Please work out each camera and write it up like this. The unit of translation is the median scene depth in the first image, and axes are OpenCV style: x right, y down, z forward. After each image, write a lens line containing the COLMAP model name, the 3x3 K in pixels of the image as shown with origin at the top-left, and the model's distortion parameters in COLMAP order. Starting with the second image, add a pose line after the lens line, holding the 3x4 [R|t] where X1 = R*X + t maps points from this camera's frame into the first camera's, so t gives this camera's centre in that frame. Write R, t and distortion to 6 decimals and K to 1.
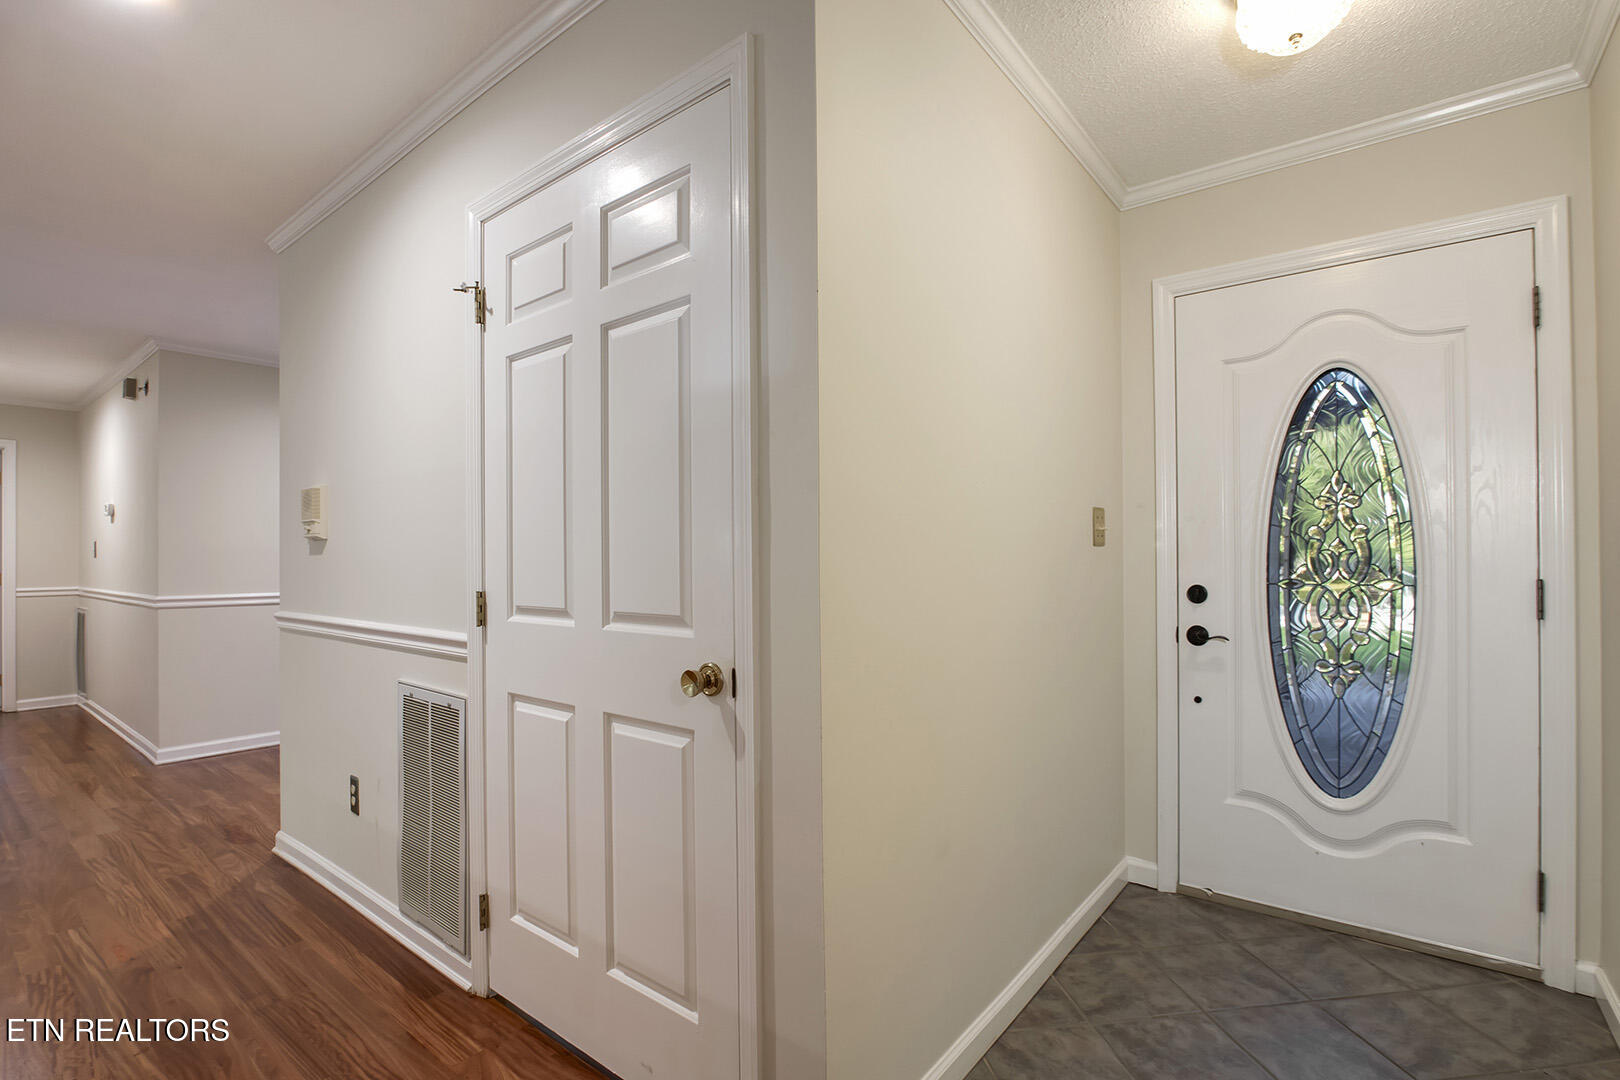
lens RADIAL K [[764.2, 0, 812.2], [0, 764.2, 539.2], [0, 0, 1]] dist [-0.022762, 0.003413]
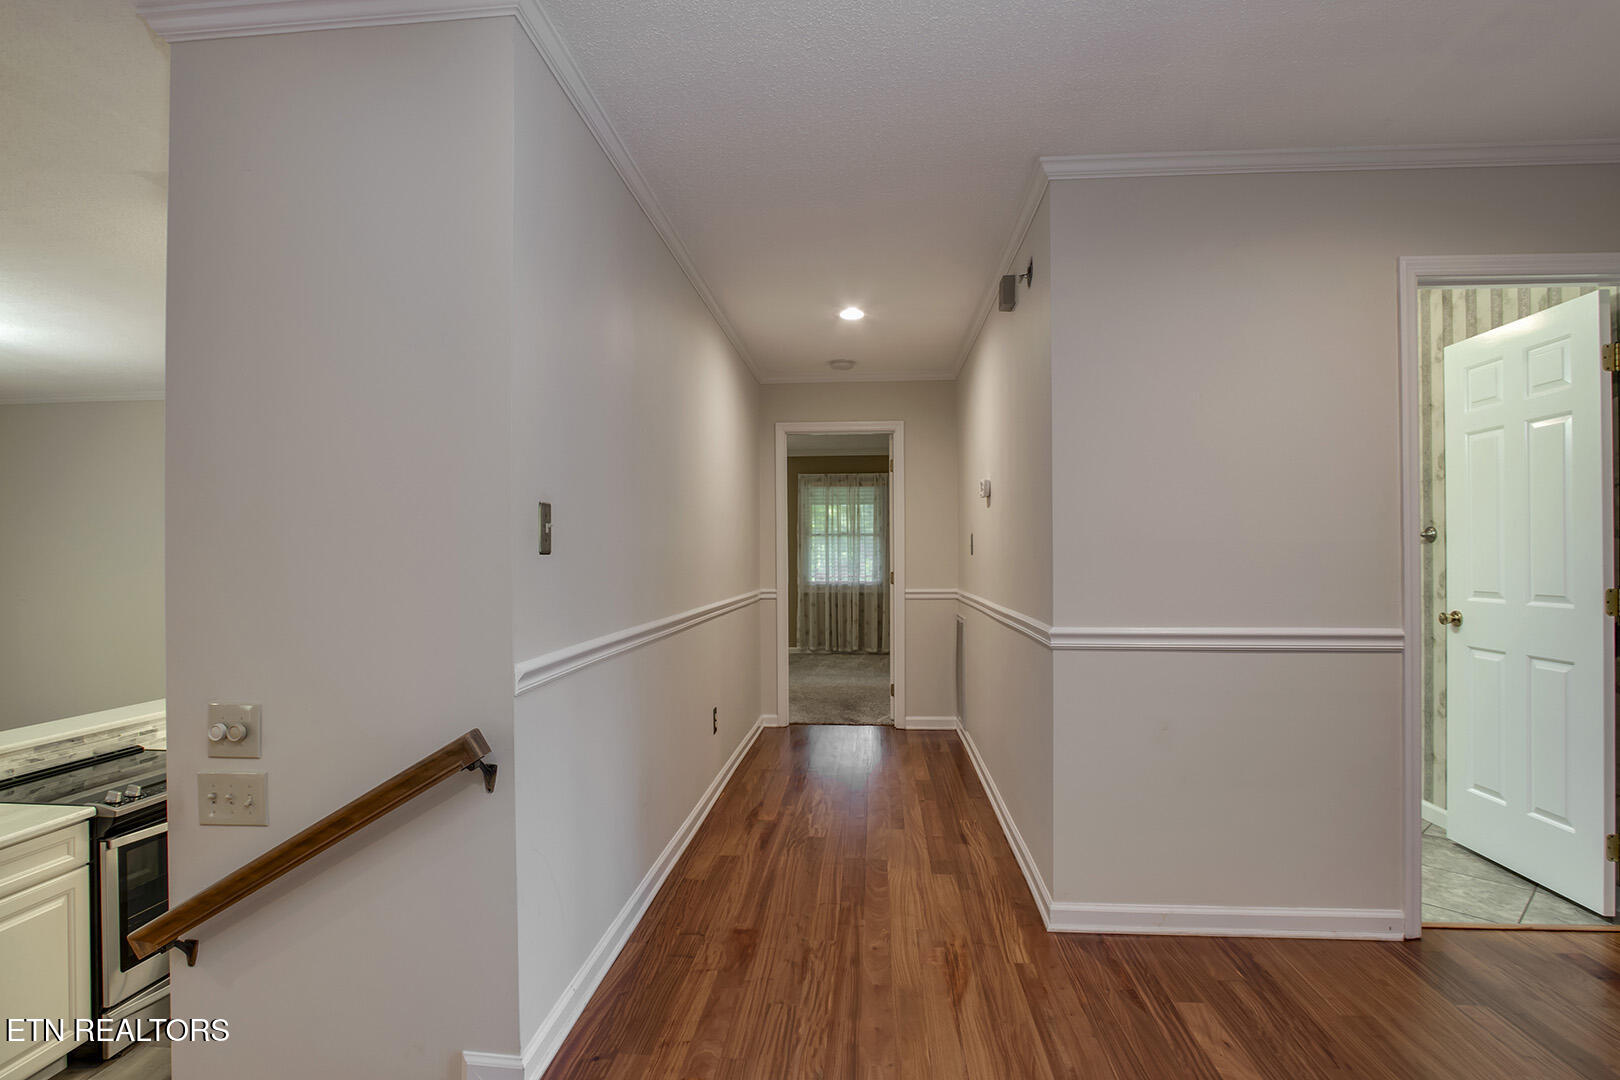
lens RADIAL K [[764.2, 0, 815.8], [0, 764.2, 543.3], [0, 0, 1]] dist [-0.022762, 0.003413]
pose [[0.563013, -0.002004, -0.826446, -0.501921], [0.005708, 0.999983, 0.001464, 0.012895], [0.826428, -0.005542, 0.563014, 0.538316]]
